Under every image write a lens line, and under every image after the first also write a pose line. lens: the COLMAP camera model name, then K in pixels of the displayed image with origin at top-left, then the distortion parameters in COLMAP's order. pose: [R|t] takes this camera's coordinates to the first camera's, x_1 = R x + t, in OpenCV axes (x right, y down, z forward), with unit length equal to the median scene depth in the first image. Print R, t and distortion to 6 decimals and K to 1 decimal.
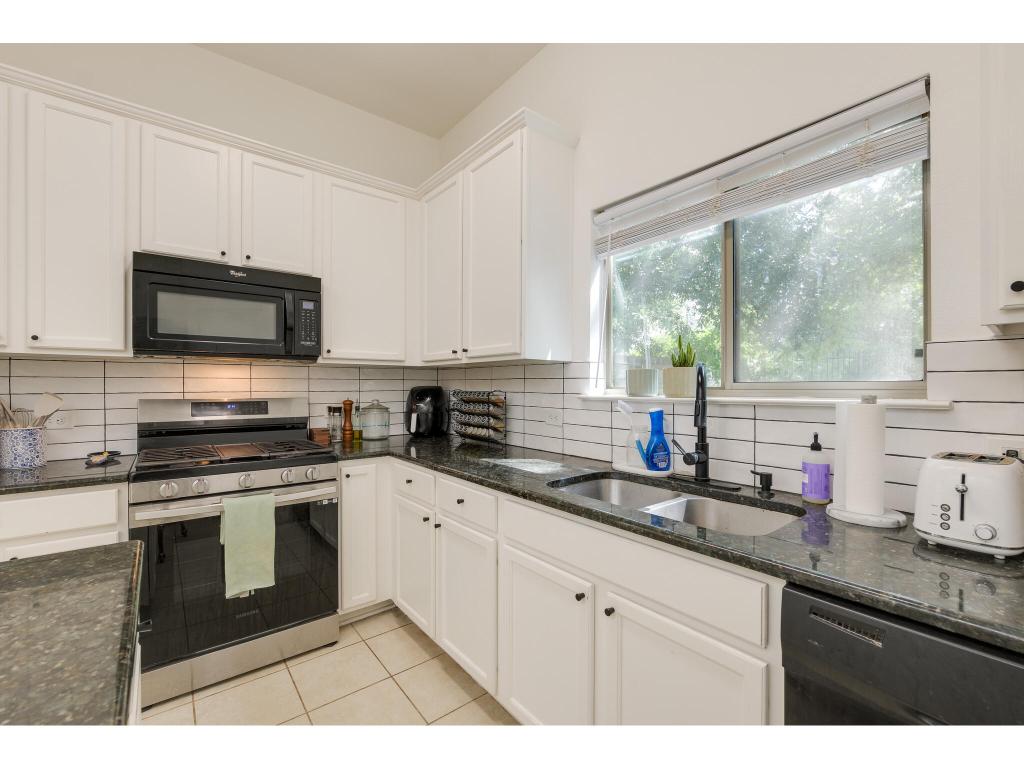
lens RADIAL K [[437.9, 0, 520.9], [0, 437.9, 388.0], [0, 0, 1]] dist [-0.009170, 0.000179]
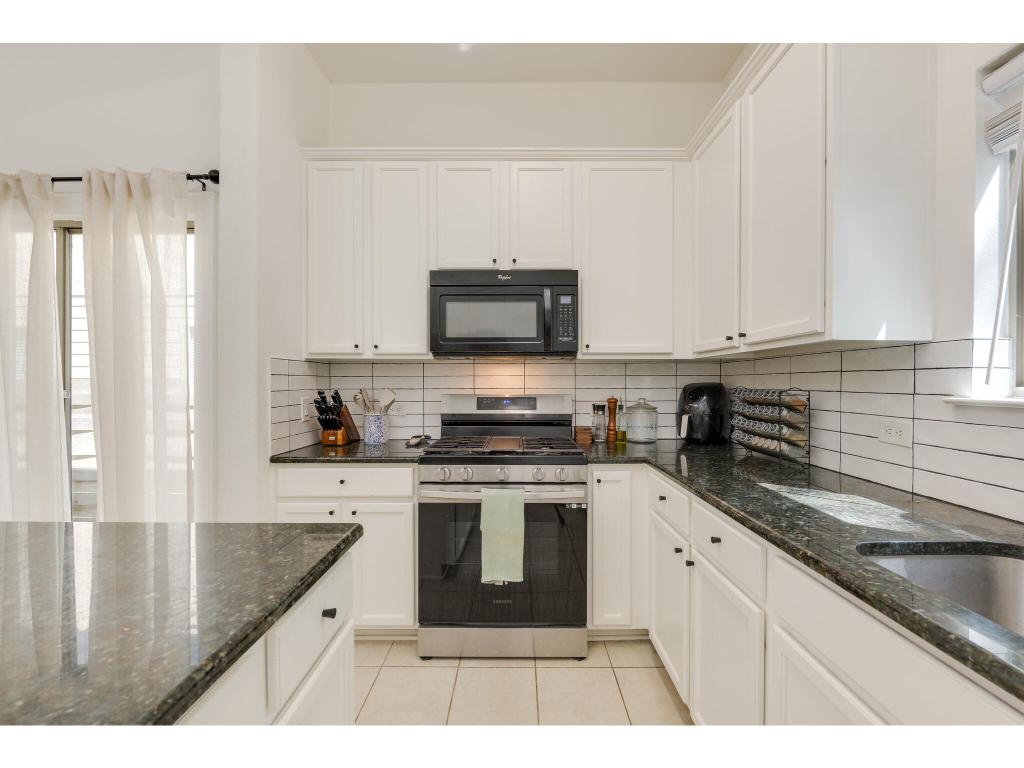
lens RADIAL K [[437.9, 0, 520.9], [0, 437.9, 388.0], [0, 0, 1]] dist [-0.009170, 0.000179]
pose [[0.775570, 0.004788, -0.631244, 0.054549], [-0.001838, 0.999984, 0.005327, 0.002076], [0.631259, -0.002971, 0.775566, 0.185669]]
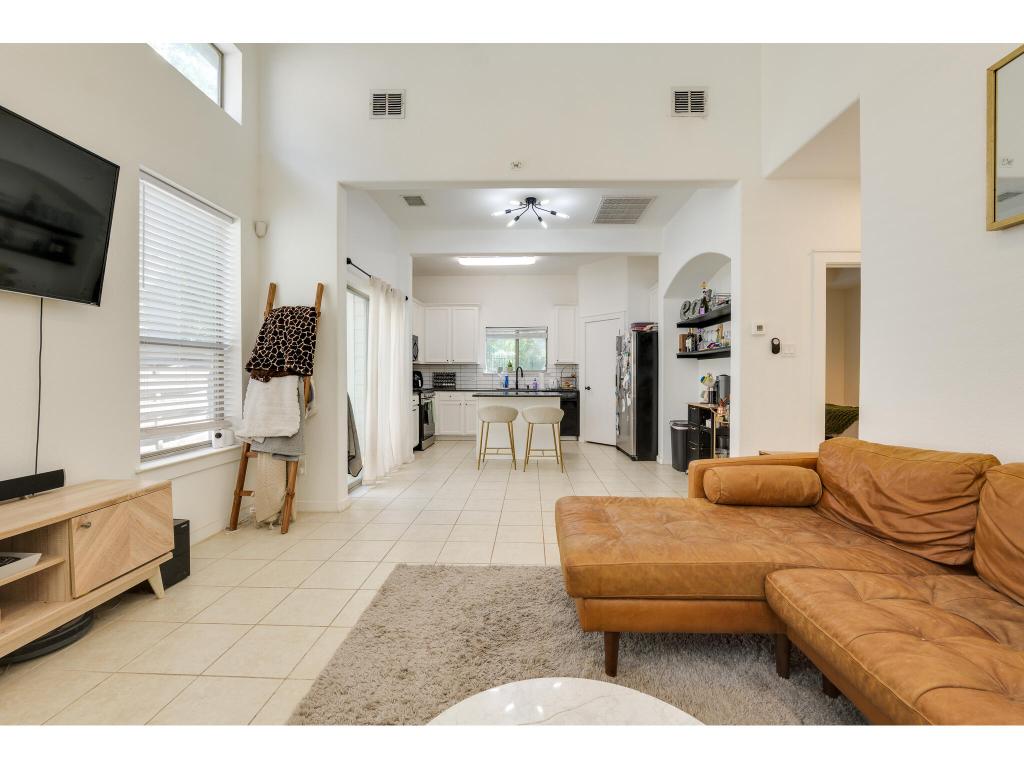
lens RADIAL K [[418.9, 0, 529.4], [0, 418.9, 380.4], [0, 0, 1]] dist [0.000043, -0.000001]
pose [[0.630627, -0.009892, 0.776023, -2.459671], [0.003084, 0.999943, 0.010240, 0.044704], [-0.776080, -0.004064, 0.630621, -1.663849]]
